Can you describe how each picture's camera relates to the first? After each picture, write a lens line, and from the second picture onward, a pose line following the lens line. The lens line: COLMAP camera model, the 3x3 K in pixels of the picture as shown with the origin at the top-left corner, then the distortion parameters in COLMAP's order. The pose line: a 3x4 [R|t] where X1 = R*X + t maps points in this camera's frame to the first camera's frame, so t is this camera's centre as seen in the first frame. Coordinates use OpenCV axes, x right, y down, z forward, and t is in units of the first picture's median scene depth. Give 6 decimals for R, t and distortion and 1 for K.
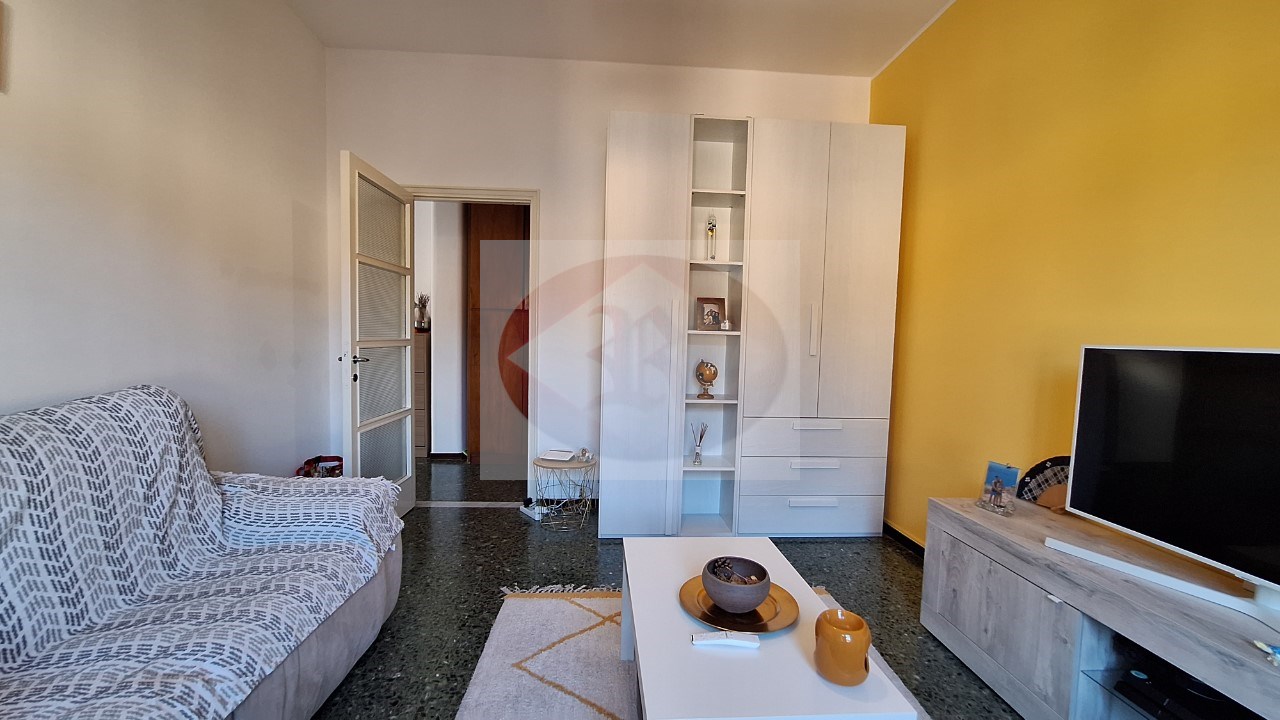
lens RADIAL K [[524.9, 0, 642.7], [0, 524.9, 362.5], [0, 0, 1]] dist [0.019286, 0.000133]
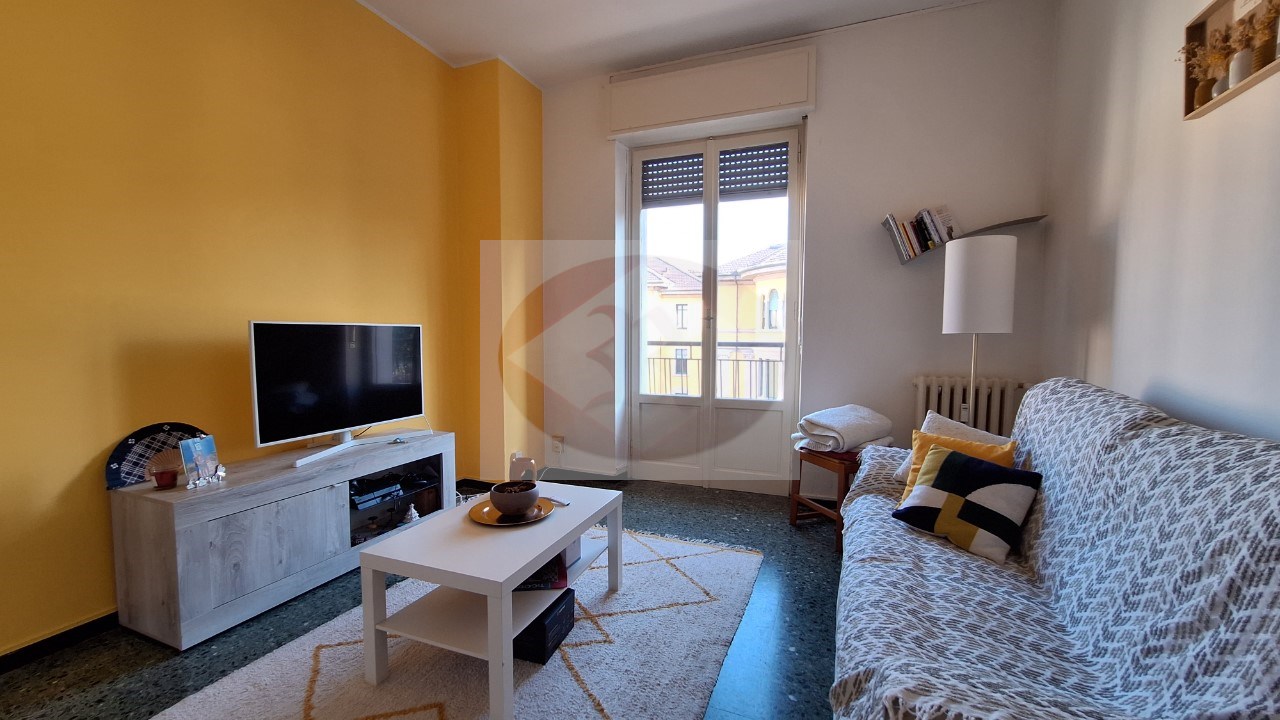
lens RADIAL K [[524.9, 0, 640.2], [0, 524.9, 364.9], [0, 0, 1]] dist [0.019286, 0.000133]
pose [[-0.902506, -0.054219, 0.427250, -0.561202], [-0.002717, 0.992741, 0.120243, -0.078033], [-0.430668, 0.107360, -0.896102, 1.659138]]
